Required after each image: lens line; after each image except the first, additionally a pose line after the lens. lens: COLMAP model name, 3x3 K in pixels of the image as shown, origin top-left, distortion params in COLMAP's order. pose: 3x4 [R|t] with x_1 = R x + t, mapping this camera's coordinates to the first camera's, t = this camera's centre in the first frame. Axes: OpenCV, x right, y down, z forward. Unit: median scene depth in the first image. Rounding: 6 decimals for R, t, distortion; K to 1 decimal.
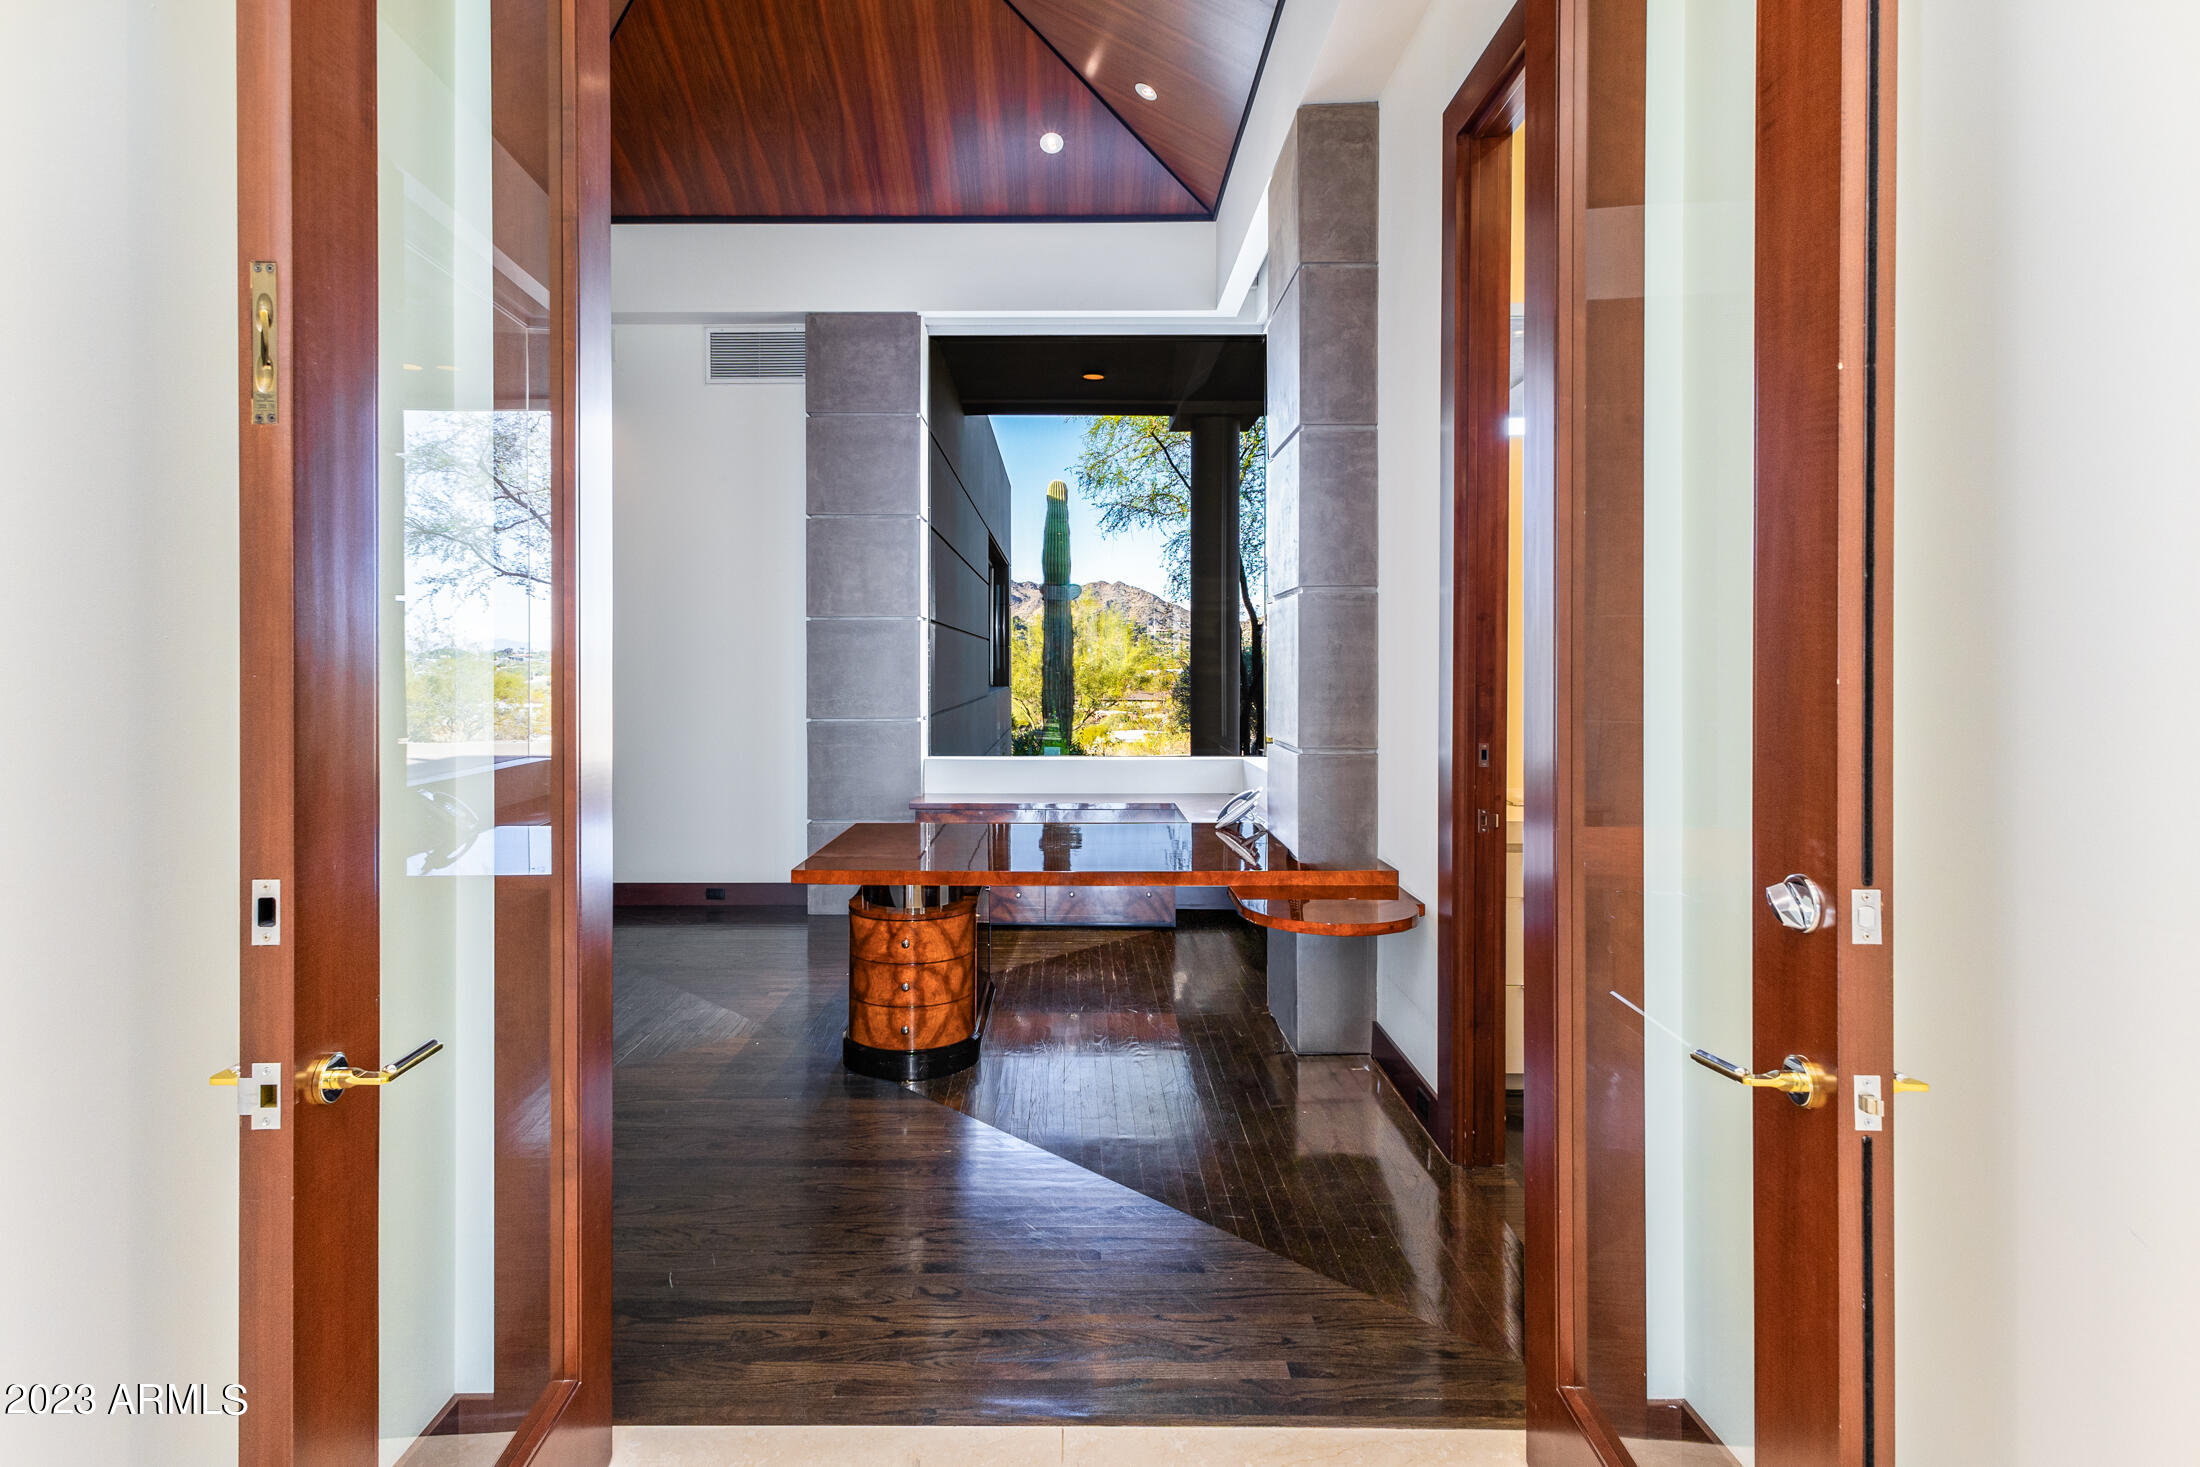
lens RADIAL K [[961.5, 0, 1093.2], [0, 961.5, 688.7], [0, 0, 1]] dist [0.019933, -0.004135]
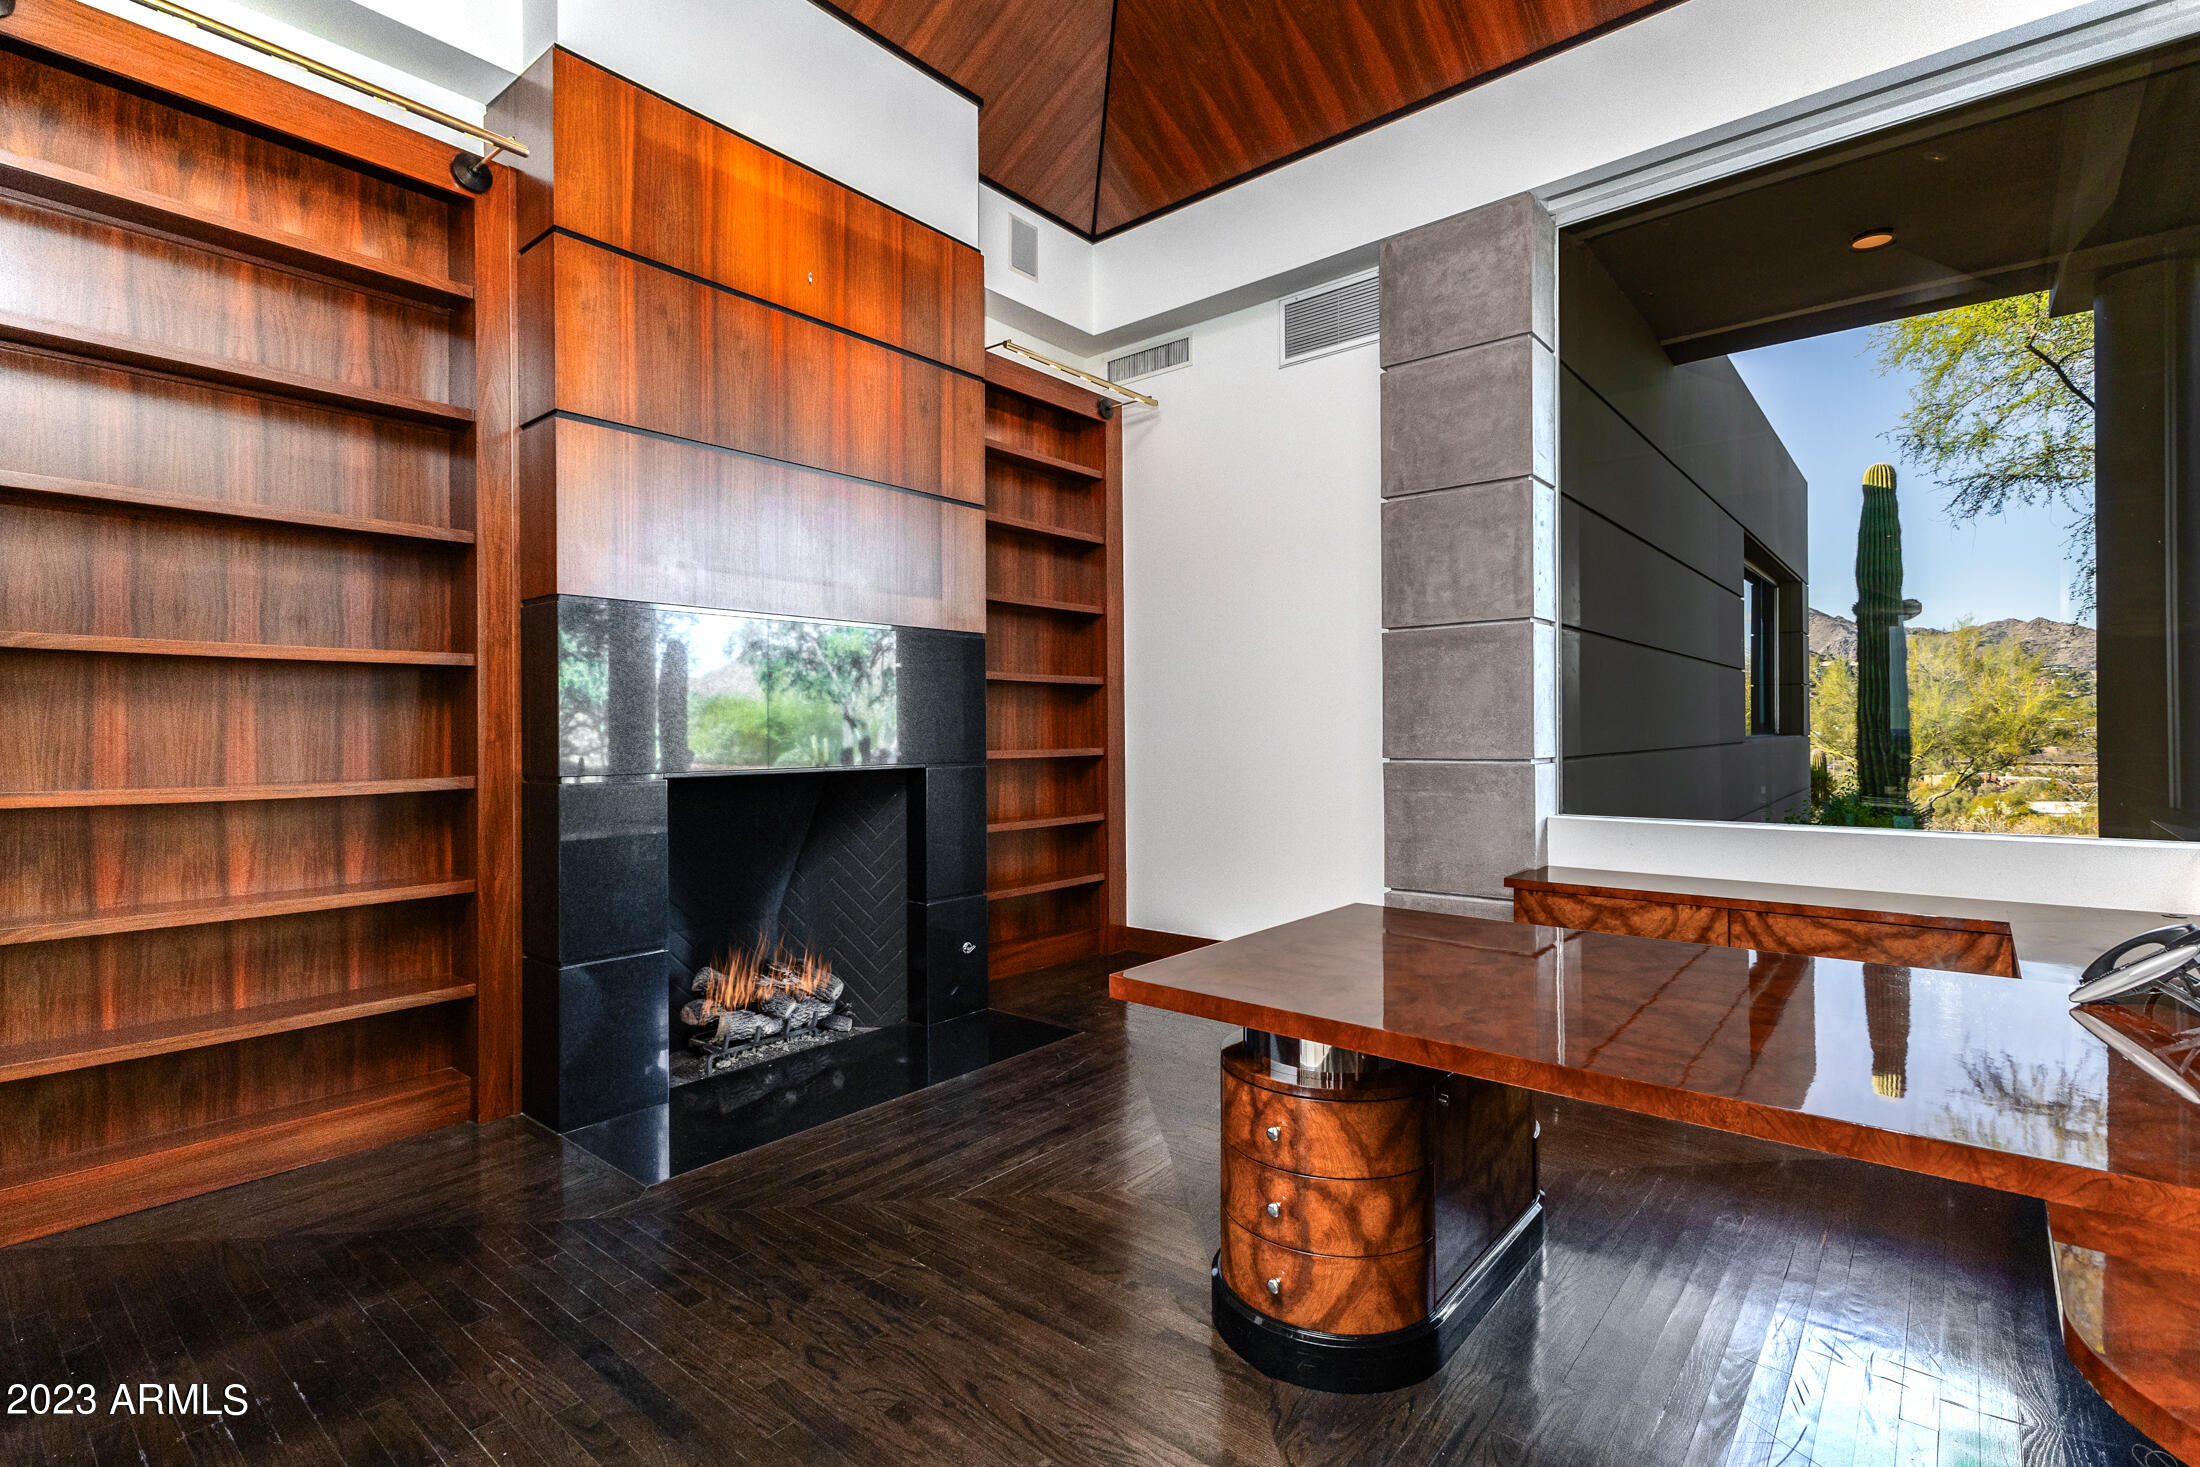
lens RADIAL K [[1011.1, 0, 1109.1], [0, 1011.1, 730.2], [0, 0, 1]] dist [0.009263, 0.000171]
pose [[0.773963, -0.006496, -0.633198, 0.051870], [0.001605, 0.999964, -0.008296, 0.014733], [0.633229, 0.005405, 0.773945, 0.222927]]
